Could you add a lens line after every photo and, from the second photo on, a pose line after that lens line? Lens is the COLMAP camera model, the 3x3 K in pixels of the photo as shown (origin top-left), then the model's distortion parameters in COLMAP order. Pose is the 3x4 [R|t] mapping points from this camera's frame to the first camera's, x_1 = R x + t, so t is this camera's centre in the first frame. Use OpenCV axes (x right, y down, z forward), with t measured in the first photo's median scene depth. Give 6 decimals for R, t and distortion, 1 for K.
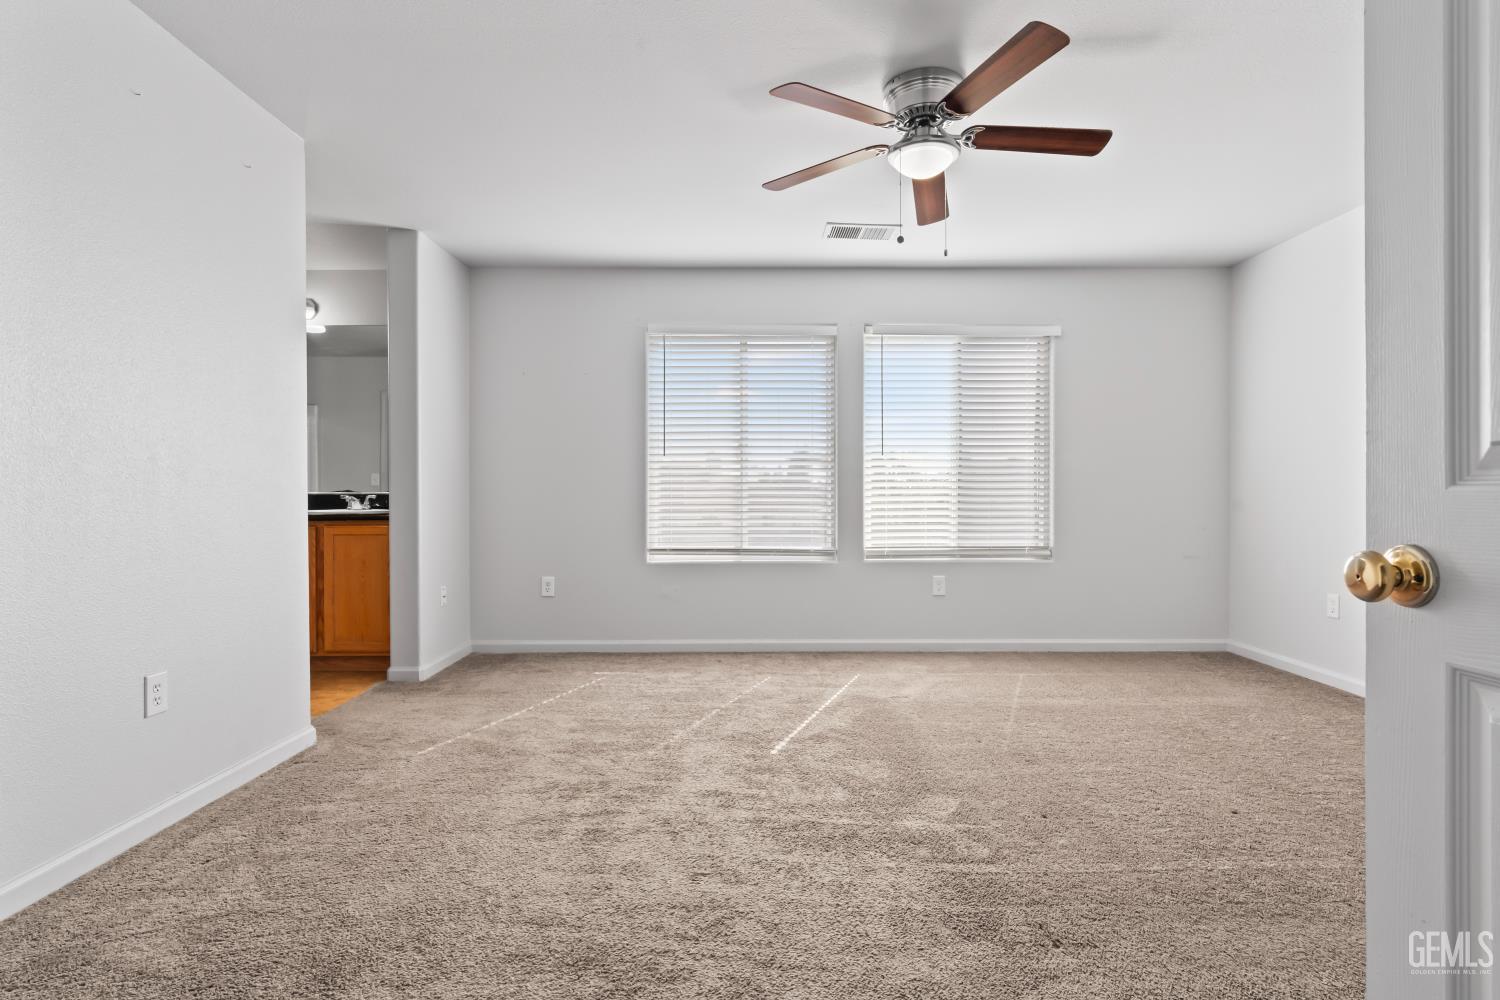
lens RADIAL K [[761.7, 0, 752.7], [0, 761.7, 497.8], [0, 0, 1]] dist [0.001809, 0.000115]
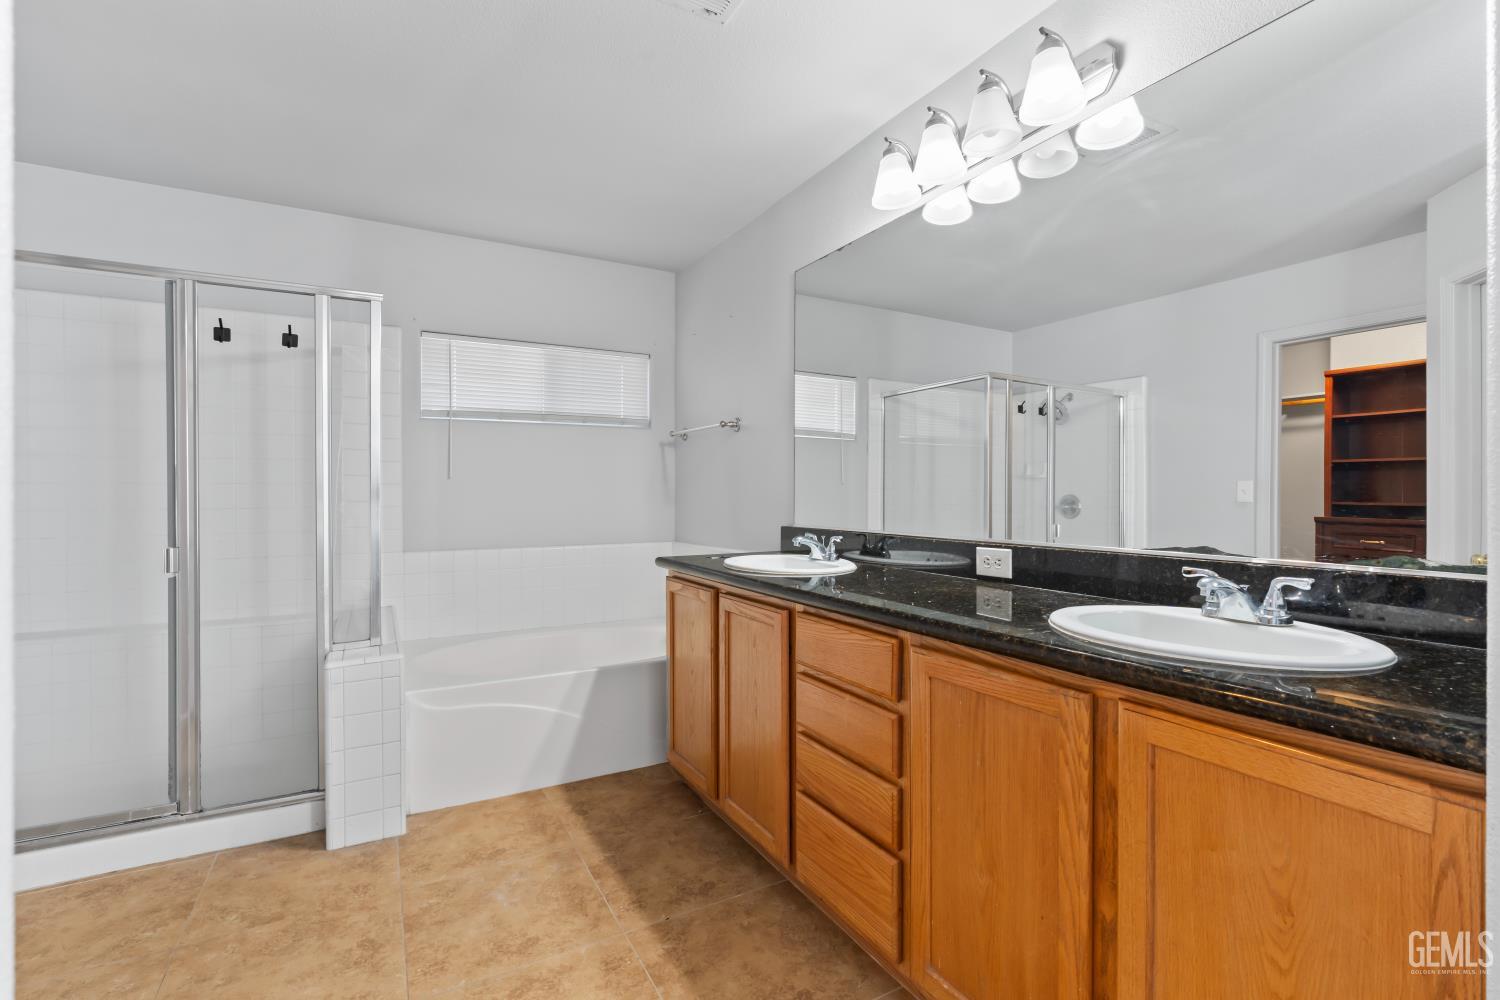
lens RADIAL K [[679.6, 0, 751.6], [0, 679.6, 497.2], [0, 0, 1]] dist [-0.005247, 0.002427]
pose [[0.485811, 0.005948, -0.874043, -0.374366], [-0.002179, 0.999982, 0.005594, -0.035061], [0.874061, -0.000813, 0.485816, 0.693495]]
